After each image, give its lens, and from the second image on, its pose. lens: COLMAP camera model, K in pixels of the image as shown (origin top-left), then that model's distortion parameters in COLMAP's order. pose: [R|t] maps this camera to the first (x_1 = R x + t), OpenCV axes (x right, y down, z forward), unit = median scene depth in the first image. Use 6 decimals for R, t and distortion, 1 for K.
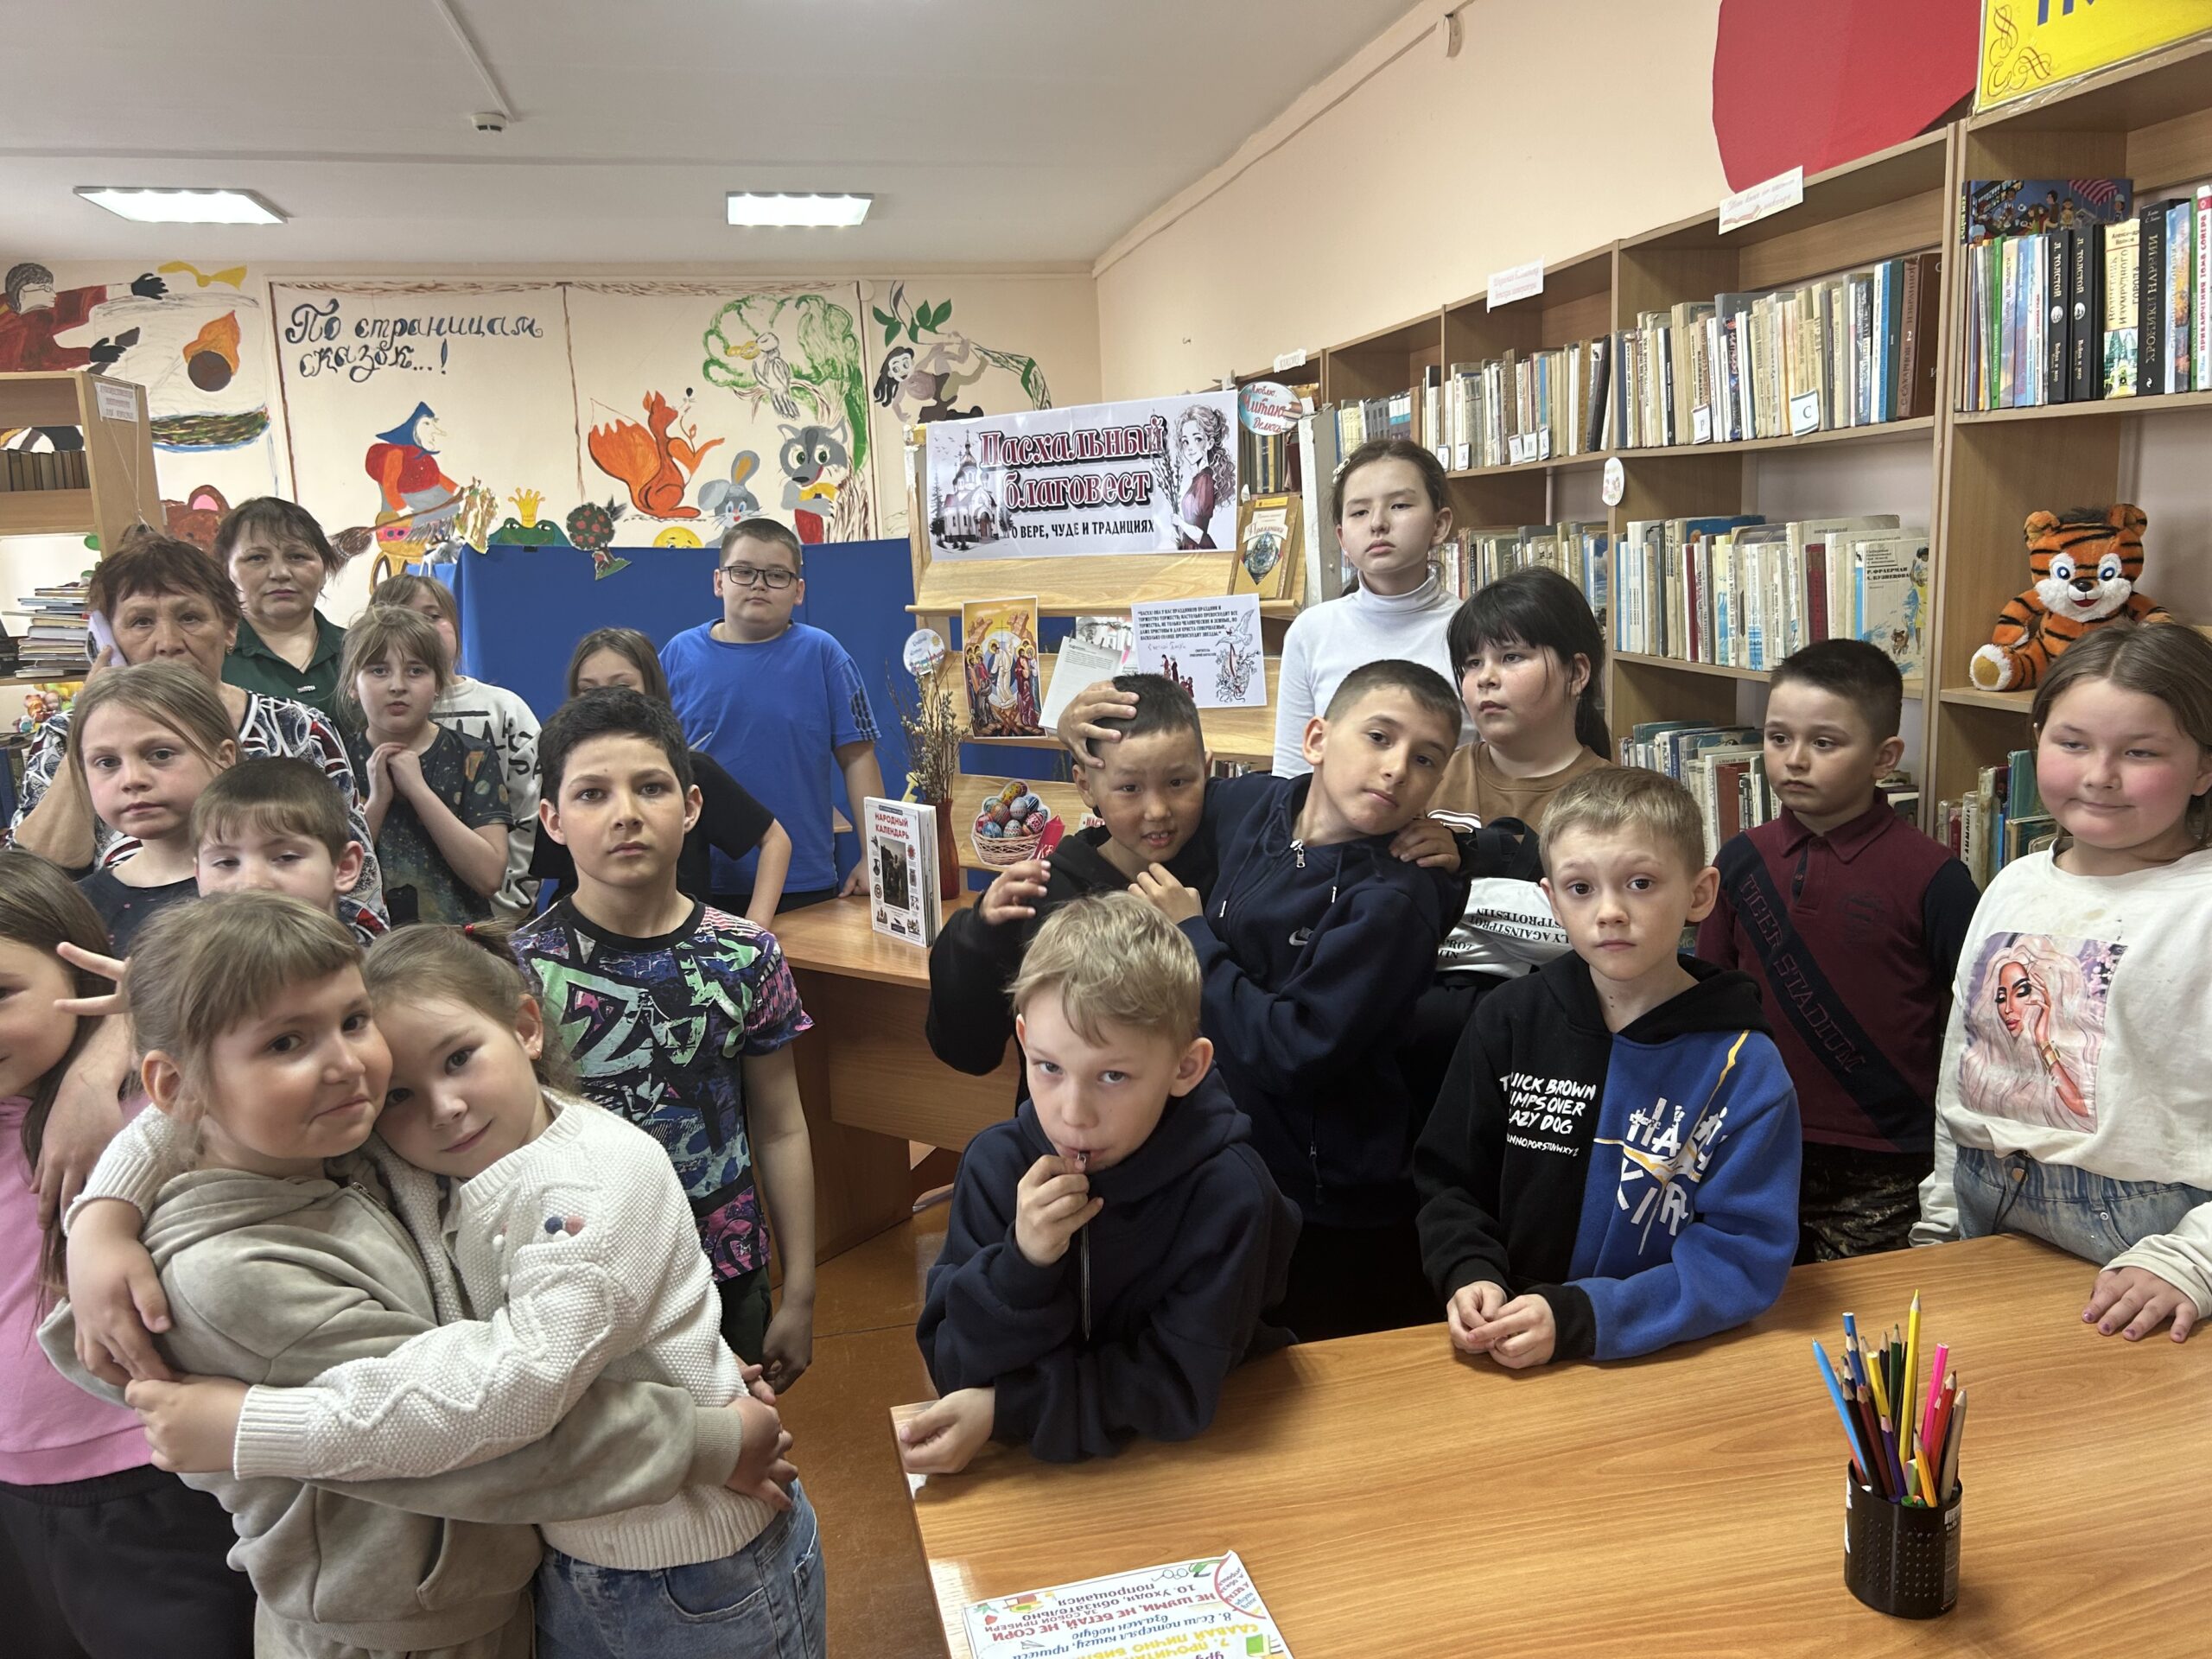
lens RADIAL K [[1663.4, 0, 1100.1], [0, 1663.4, 816.3], [0, 0, 1]] dist [0.045082, -0.052507]
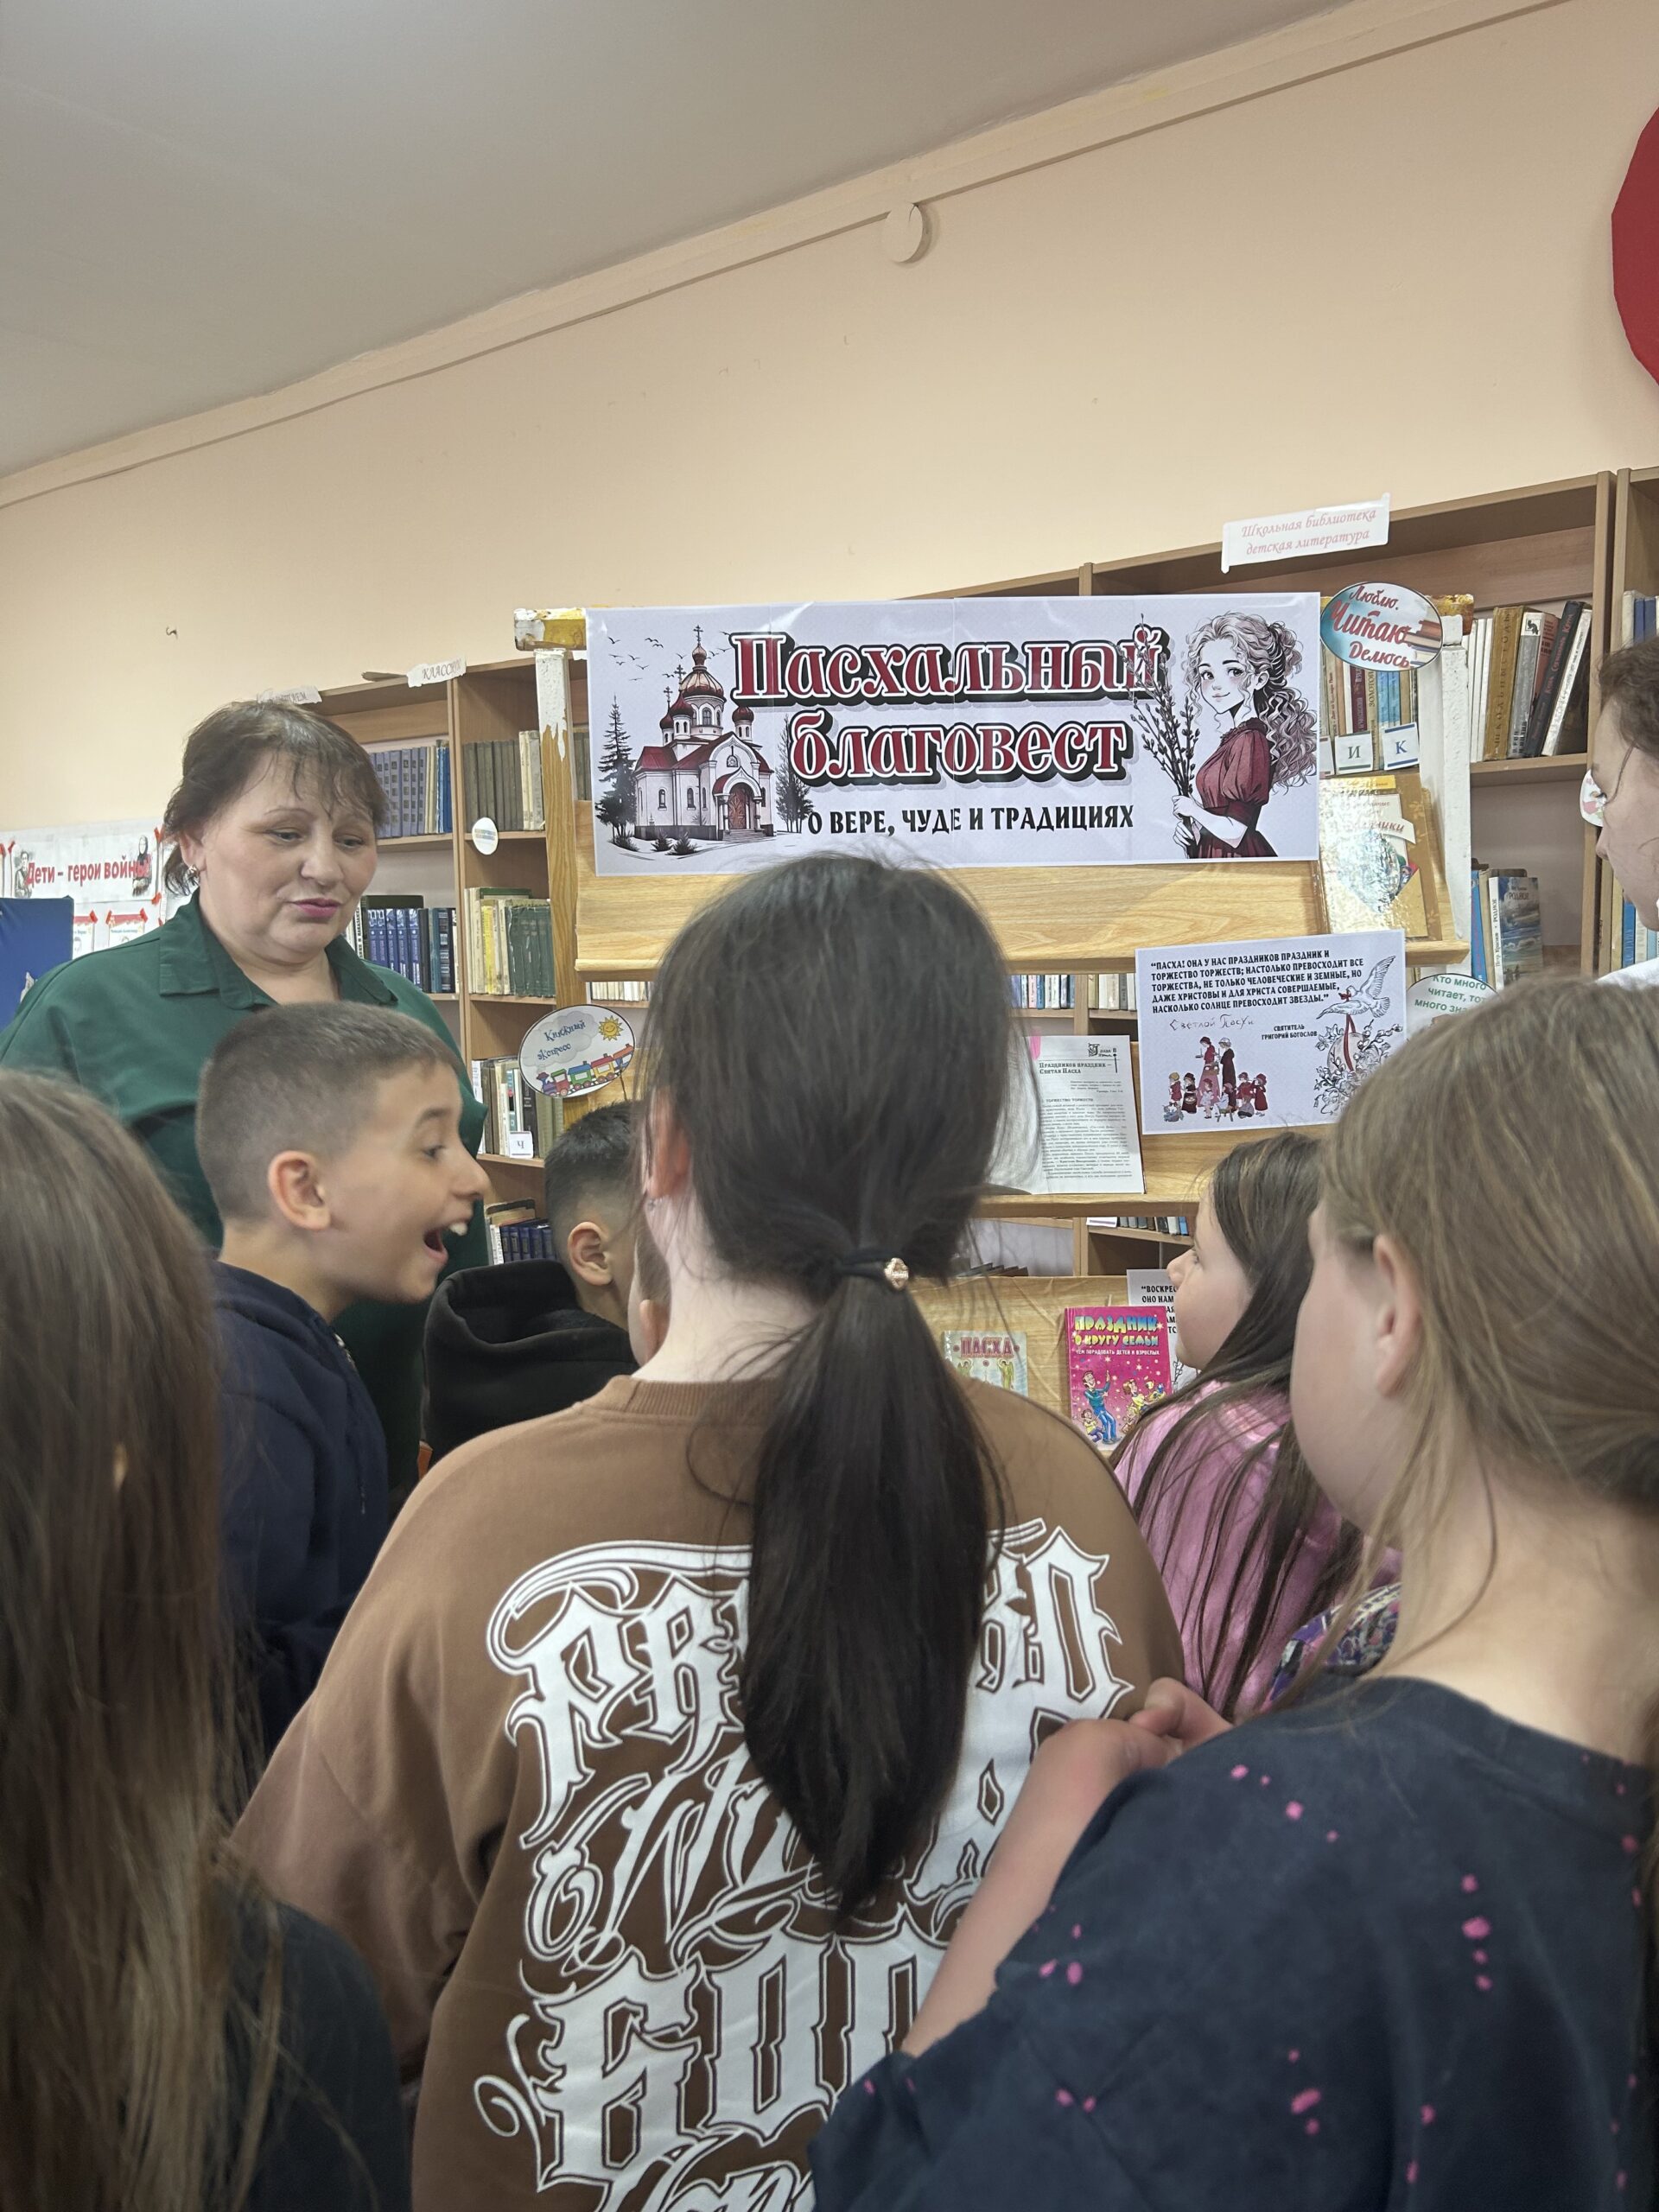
lens RADIAL K [[1663.4, 0, 824.1], [0, 1663.4, 1103.6], [0, 0, 1]] dist [0.045082, -0.052507]
pose [[0.770279, -0.043729, 0.636205, -0.376455], [0.093958, 0.994540, -0.045399, -0.054080], [-0.630747, 0.094747, 0.770183, 0.569641]]
